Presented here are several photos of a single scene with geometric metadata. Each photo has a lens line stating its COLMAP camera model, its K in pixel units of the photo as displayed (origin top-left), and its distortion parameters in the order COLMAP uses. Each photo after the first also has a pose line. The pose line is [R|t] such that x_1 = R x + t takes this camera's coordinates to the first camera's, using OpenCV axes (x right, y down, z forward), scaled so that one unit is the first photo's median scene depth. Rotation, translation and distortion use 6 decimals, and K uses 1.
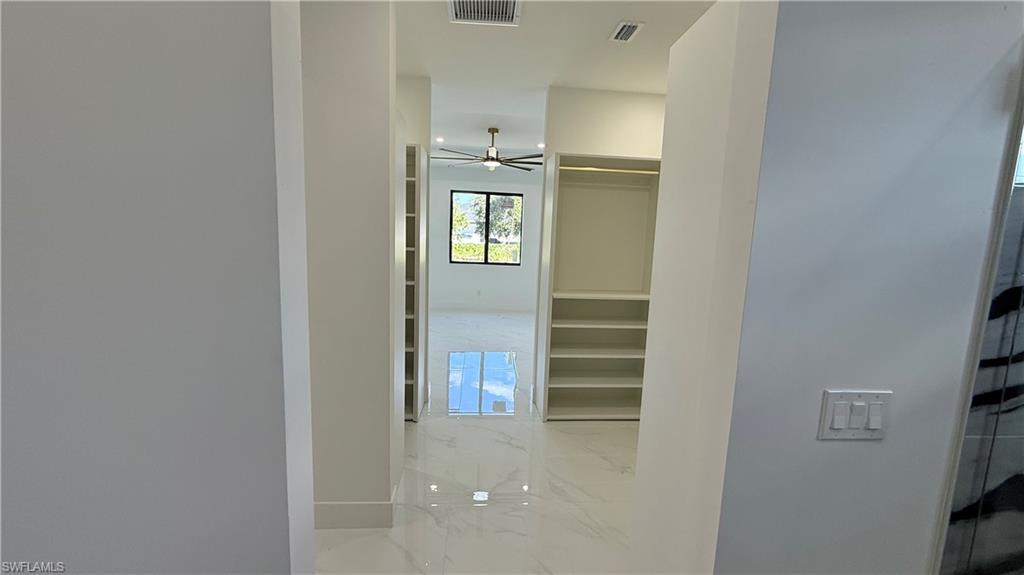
lens RADIAL K [[410.3, 0, 512.0], [0, 410.3, 287.5], [0, 0, 1]] dist [-0.000364, -0.000214]
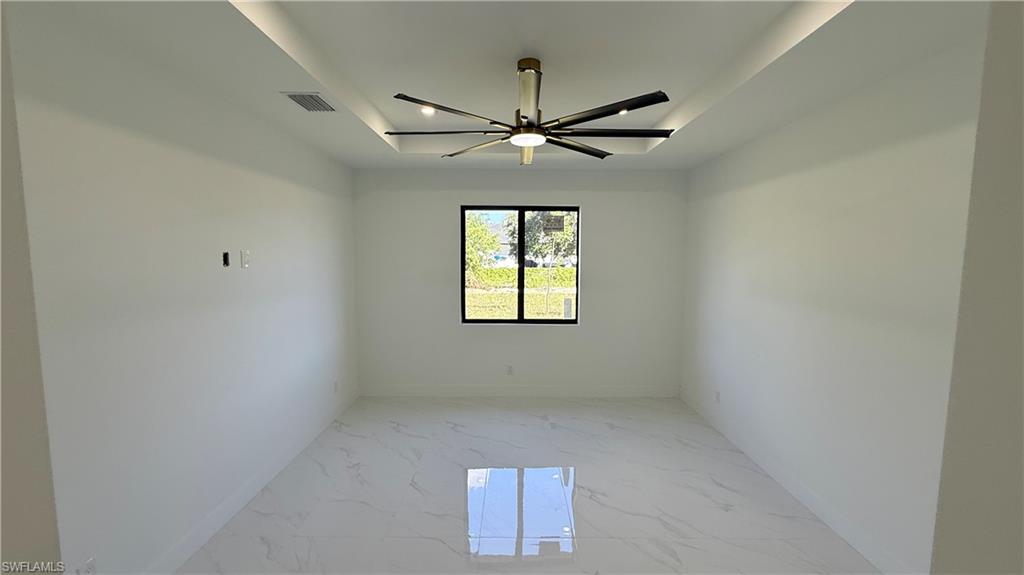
lens RADIAL K [[410.3, 0, 512.0], [0, 410.3, 287.5], [0, 0, 1]] dist [-0.000364, -0.000214]
pose [[0.995785, -0.027399, -0.087526, -0.017984], [0.023497, 0.998697, -0.045294, -0.068568], [0.088653, 0.043047, 0.995132, 0.322028]]
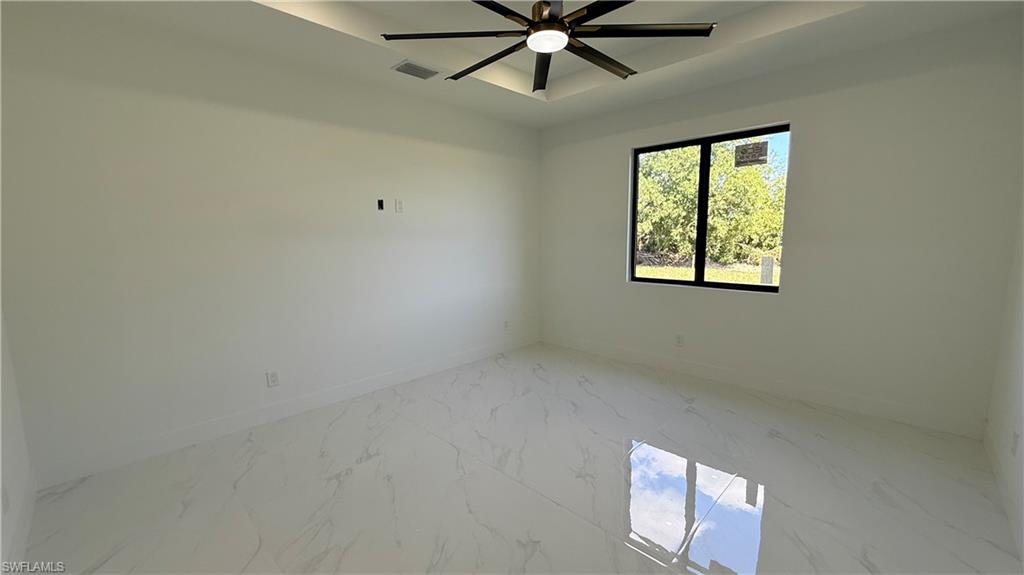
lens RADIAL K [[410.3, 0, 512.0], [0, 410.3, 287.5], [0, 0, 1]] dist [-0.000364, -0.000214]
pose [[0.651124, 0.046708, -0.757532, 0.139548], [-0.058240, 0.998237, 0.011490, -0.039111], [0.756733, 0.036637, 0.652696, 0.422705]]
